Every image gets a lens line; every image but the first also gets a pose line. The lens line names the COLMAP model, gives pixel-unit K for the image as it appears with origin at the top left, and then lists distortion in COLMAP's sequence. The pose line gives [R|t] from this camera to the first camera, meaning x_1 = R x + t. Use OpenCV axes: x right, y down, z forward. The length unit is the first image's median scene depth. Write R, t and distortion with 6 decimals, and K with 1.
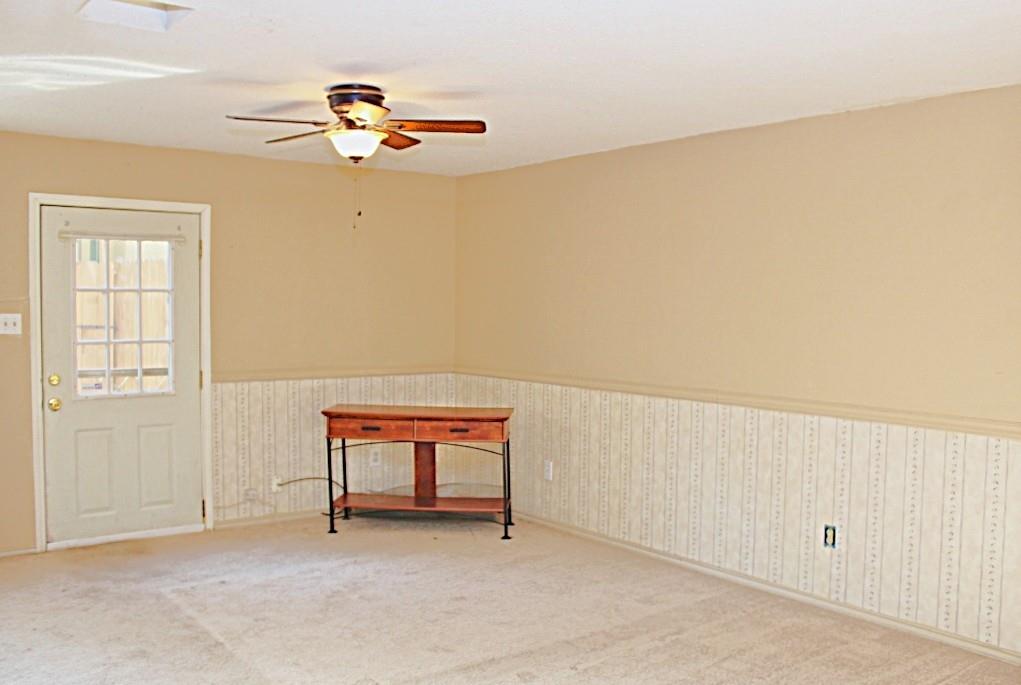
lens RADIAL K [[1020.5, 0, 509.4], [0, 1020.5, 342.1], [0, 0, 1]] dist [-0.009879, 0.000000]
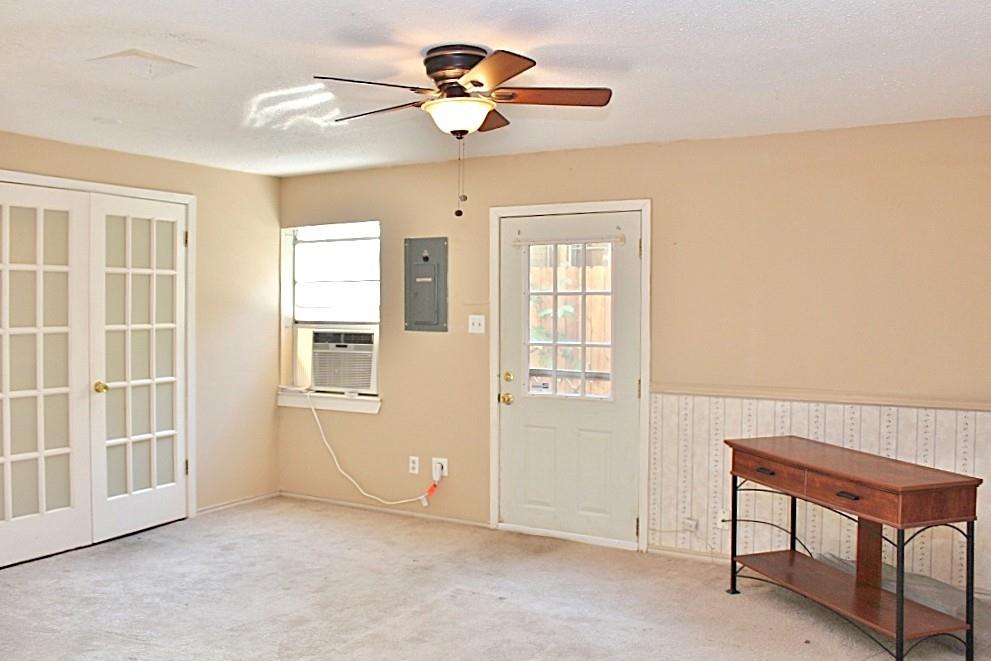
lens RADIAL K [[909.0, 0, 495.6], [0, 909.0, 331.4], [0, 0, 1]] dist [-0.116930, 0.000000]
pose [[0.351614, 0.022510, -0.935874, 0.431889], [-0.037740, 0.999239, 0.009855, -0.018814], [0.935384, 0.031855, 0.352196, 0.599498]]
